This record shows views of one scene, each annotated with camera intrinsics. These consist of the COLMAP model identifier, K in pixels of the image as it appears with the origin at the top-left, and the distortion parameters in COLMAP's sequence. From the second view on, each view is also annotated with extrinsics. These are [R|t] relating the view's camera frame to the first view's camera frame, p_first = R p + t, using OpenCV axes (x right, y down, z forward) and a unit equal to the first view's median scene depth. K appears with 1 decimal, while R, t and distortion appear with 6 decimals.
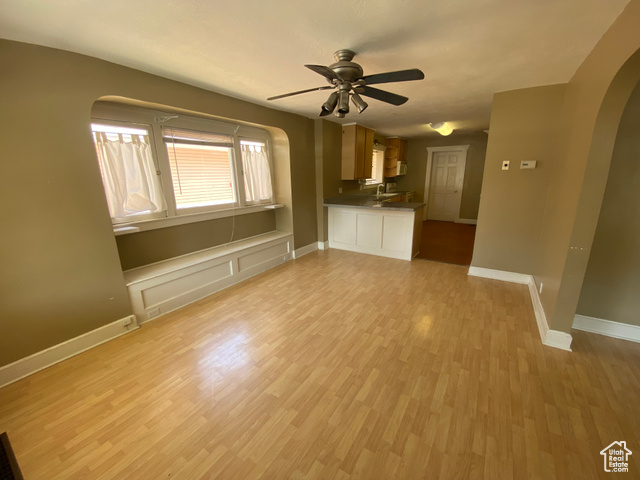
lens RADIAL K [[262.3, 0, 320.2], [0, 262.3, 242.9], [0, 0, 1]] dist [-0.001021, -0.000524]
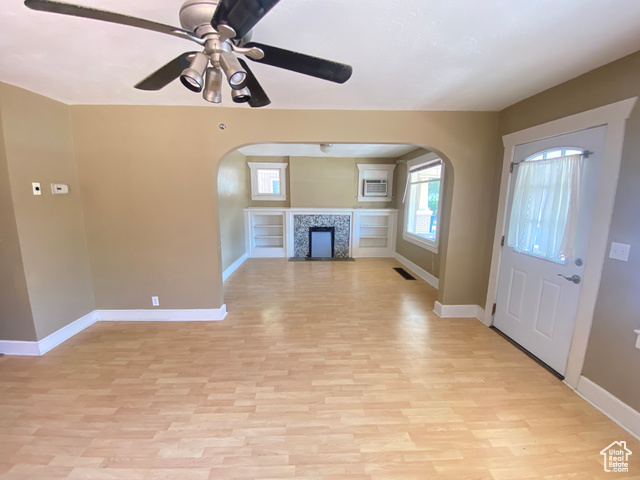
lens RADIAL K [[262.3, 0, 318.5], [0, 262.3, 236.6], [0, 0, 1]] dist [-0.001021, -0.000524]
pose [[-0.575387, -0.122139, 0.808710, -0.528012], [0.209447, 0.933811, 0.290051, -0.332319], [-0.790608, 0.336273, -0.511721, 1.213275]]
